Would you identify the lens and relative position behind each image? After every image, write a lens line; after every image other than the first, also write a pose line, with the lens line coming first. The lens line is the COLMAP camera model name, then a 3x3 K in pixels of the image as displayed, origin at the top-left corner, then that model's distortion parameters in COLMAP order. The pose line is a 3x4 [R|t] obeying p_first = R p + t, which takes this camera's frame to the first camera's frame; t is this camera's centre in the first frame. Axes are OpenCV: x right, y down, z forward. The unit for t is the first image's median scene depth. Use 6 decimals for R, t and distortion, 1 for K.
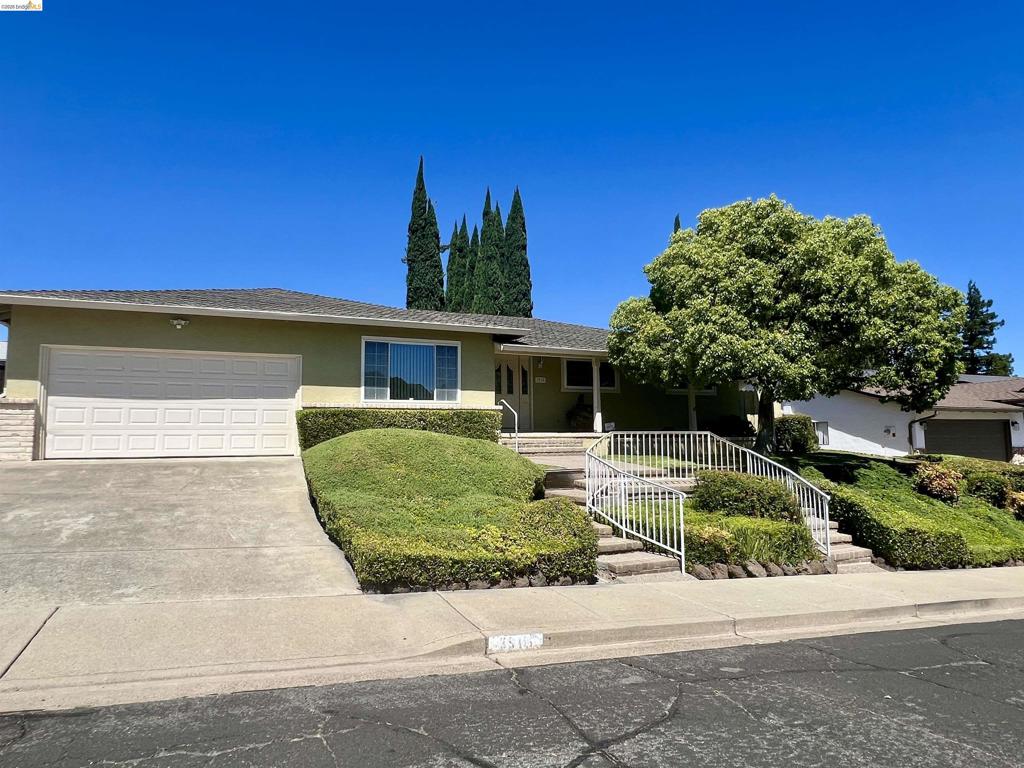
lens RADIAL K [[615.3, 0, 512.0], [0, 615.3, 384.0], [0, 0, 1]] dist [-0.001776, -0.000371]
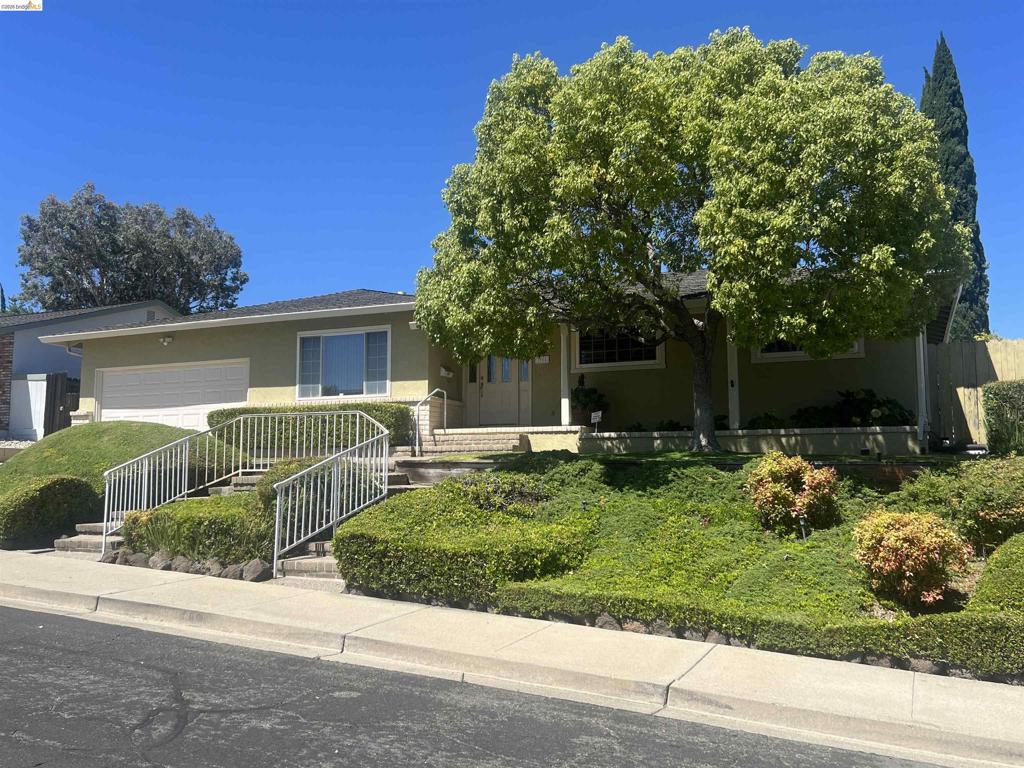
lens RADIAL K [[885.4, 0, 530.3], [0, 885.4, 386.4], [0, 0, 1]] dist [0.031438, -0.007381]
pose [[0.688702, -0.068781, -0.721775, 1.181932], [0.061500, 0.997444, -0.036369, 0.093430], [0.722432, -0.019341, 0.691172, 0.357610]]
